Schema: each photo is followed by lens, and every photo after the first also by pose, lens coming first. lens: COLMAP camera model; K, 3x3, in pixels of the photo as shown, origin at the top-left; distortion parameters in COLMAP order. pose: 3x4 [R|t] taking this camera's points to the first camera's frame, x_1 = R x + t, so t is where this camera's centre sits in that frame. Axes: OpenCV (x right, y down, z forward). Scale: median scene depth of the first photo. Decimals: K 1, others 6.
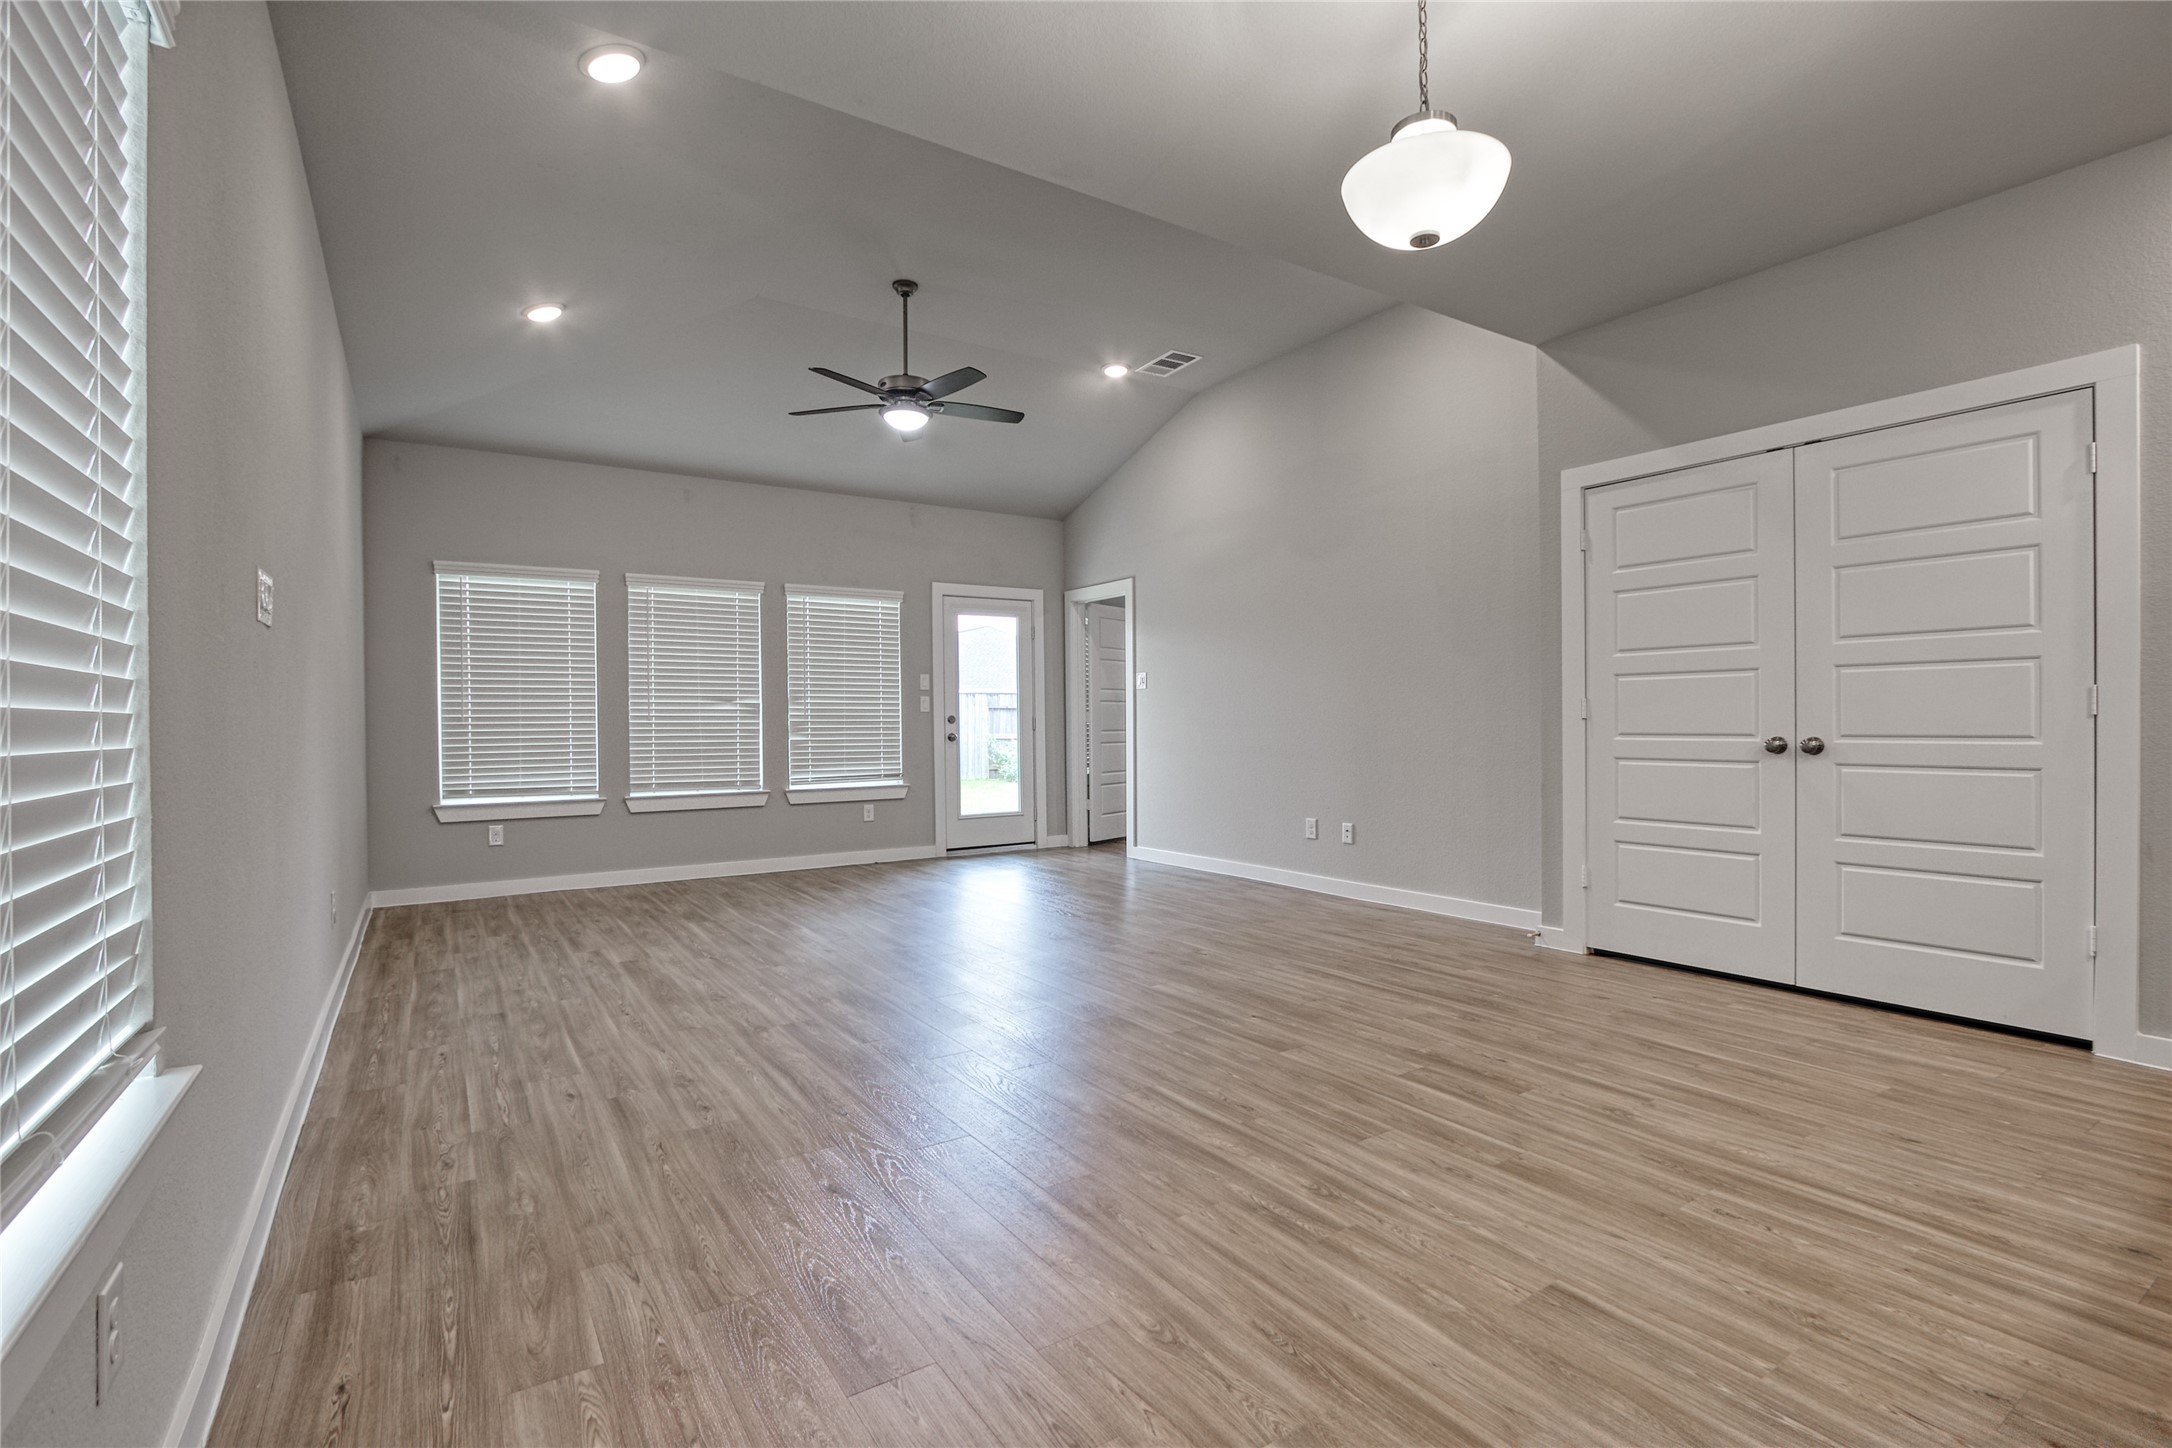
lens RADIAL K [[1005.4, 0, 1081.7], [0, 1005.4, 726.5], [0, 0, 1]] dist [-0.015865, 0.002183]
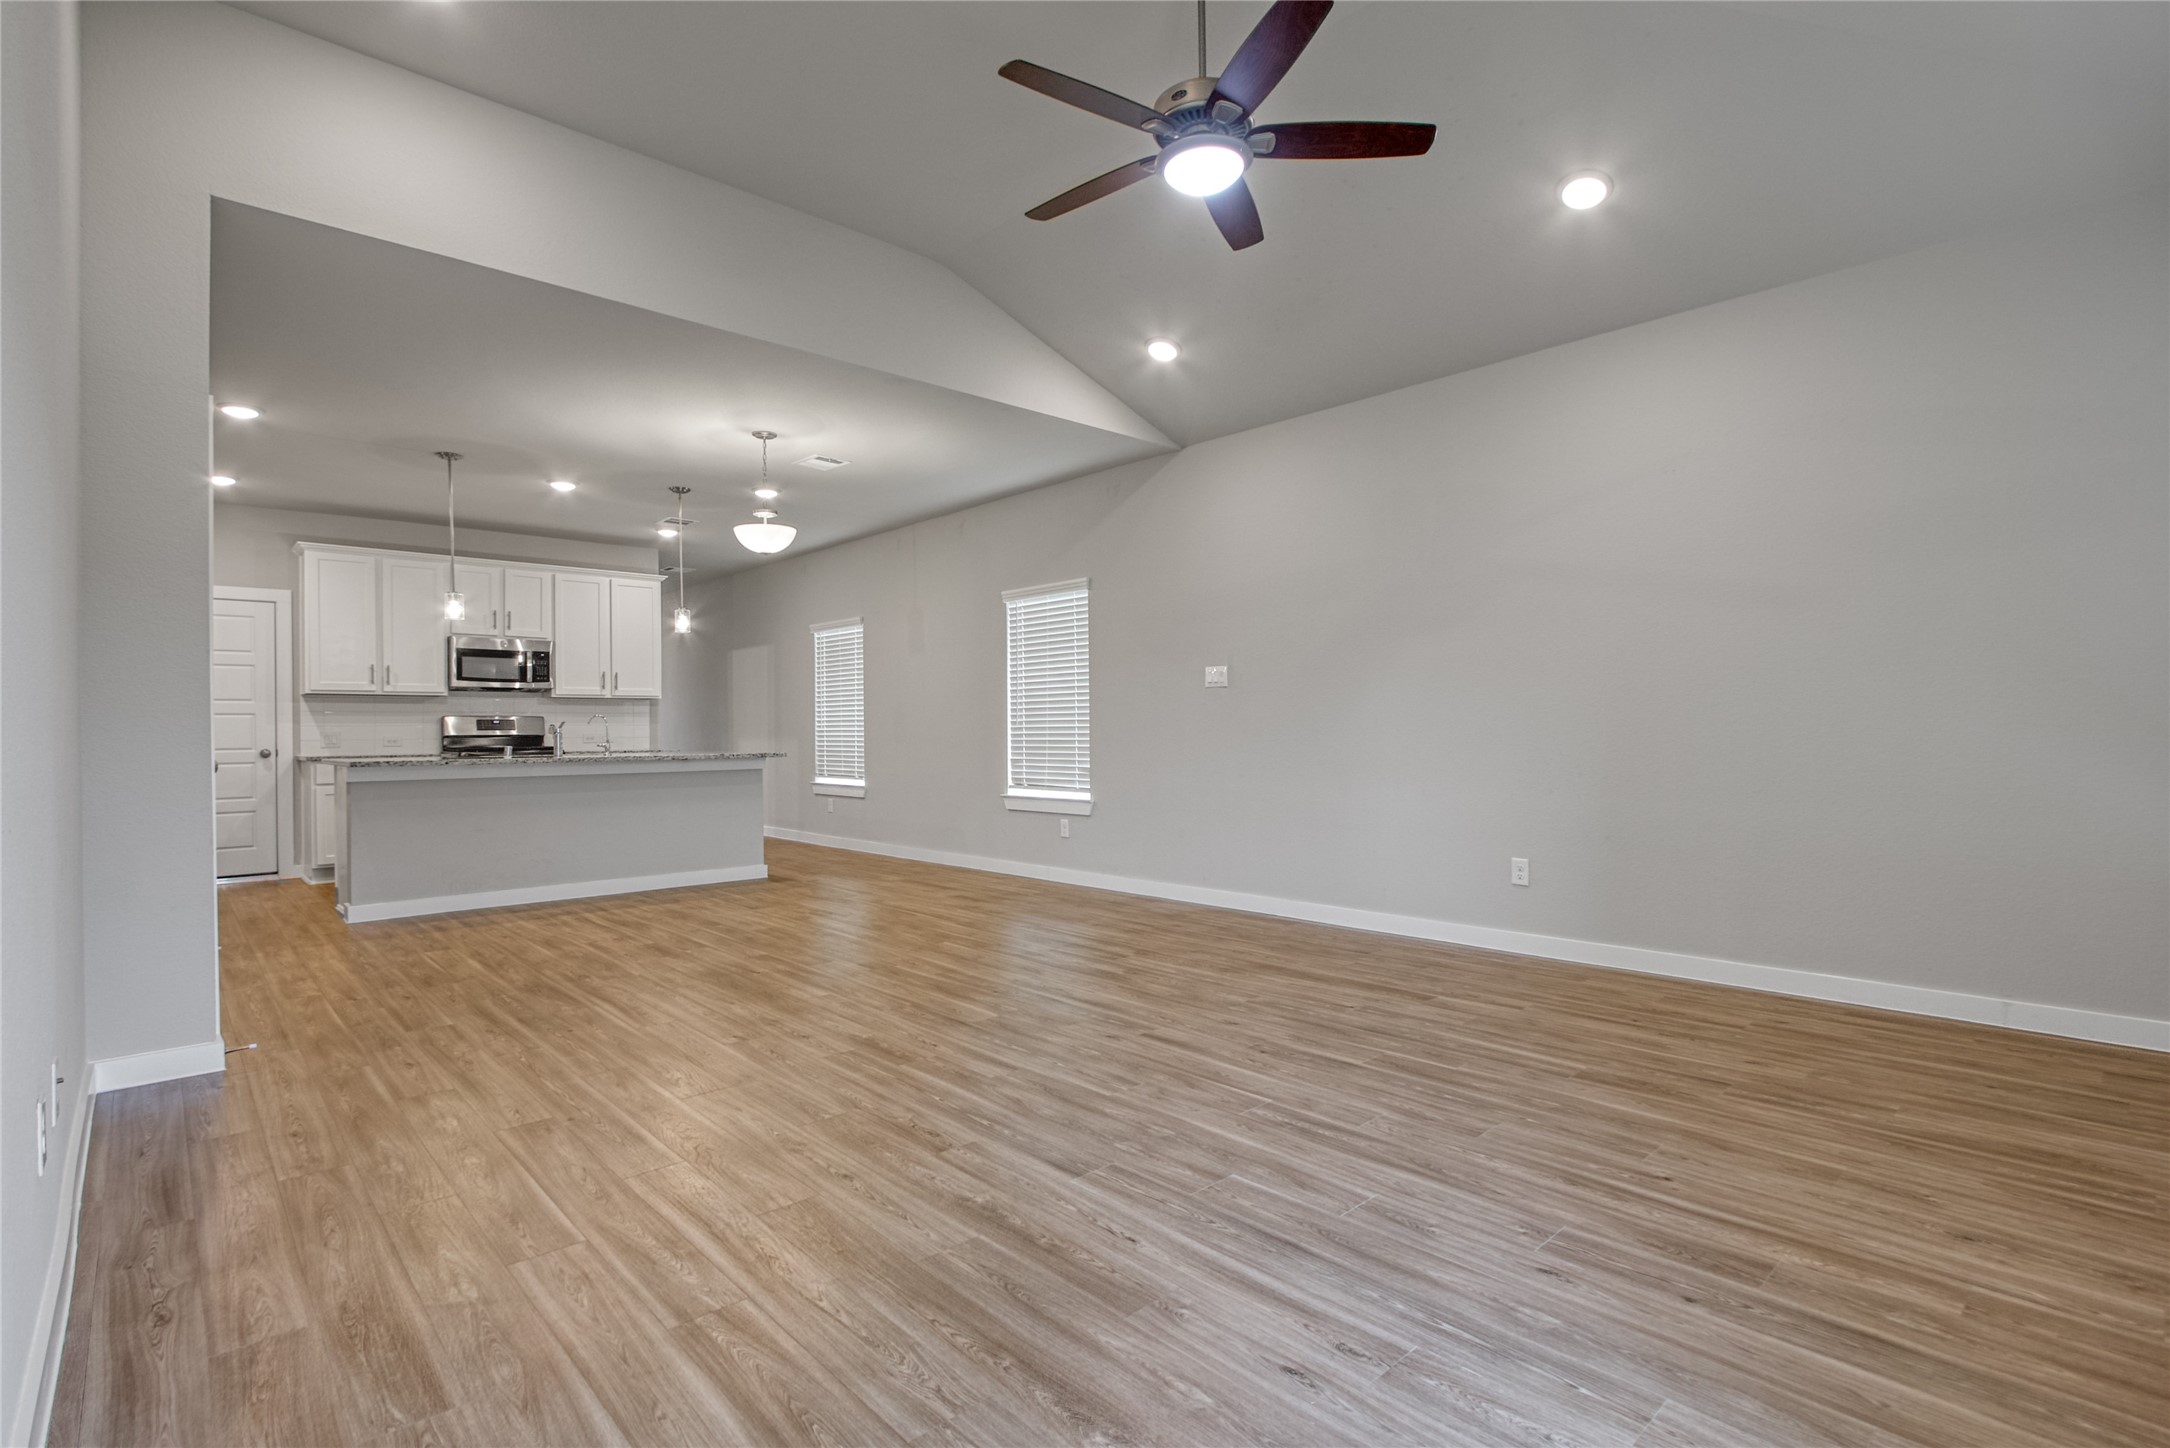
lens RADIAL K [[1004.5, 0, 1066.2], [0, 1004.5, 722.9], [0, 0, 1]] dist [-0.015865, 0.002183]
pose [[-0.987713, 0.017823, -0.155260, -0.009233], [0.017749, 0.999841, 0.001865, -0.007254], [0.155269, -0.000914, -0.987872, 1.352776]]
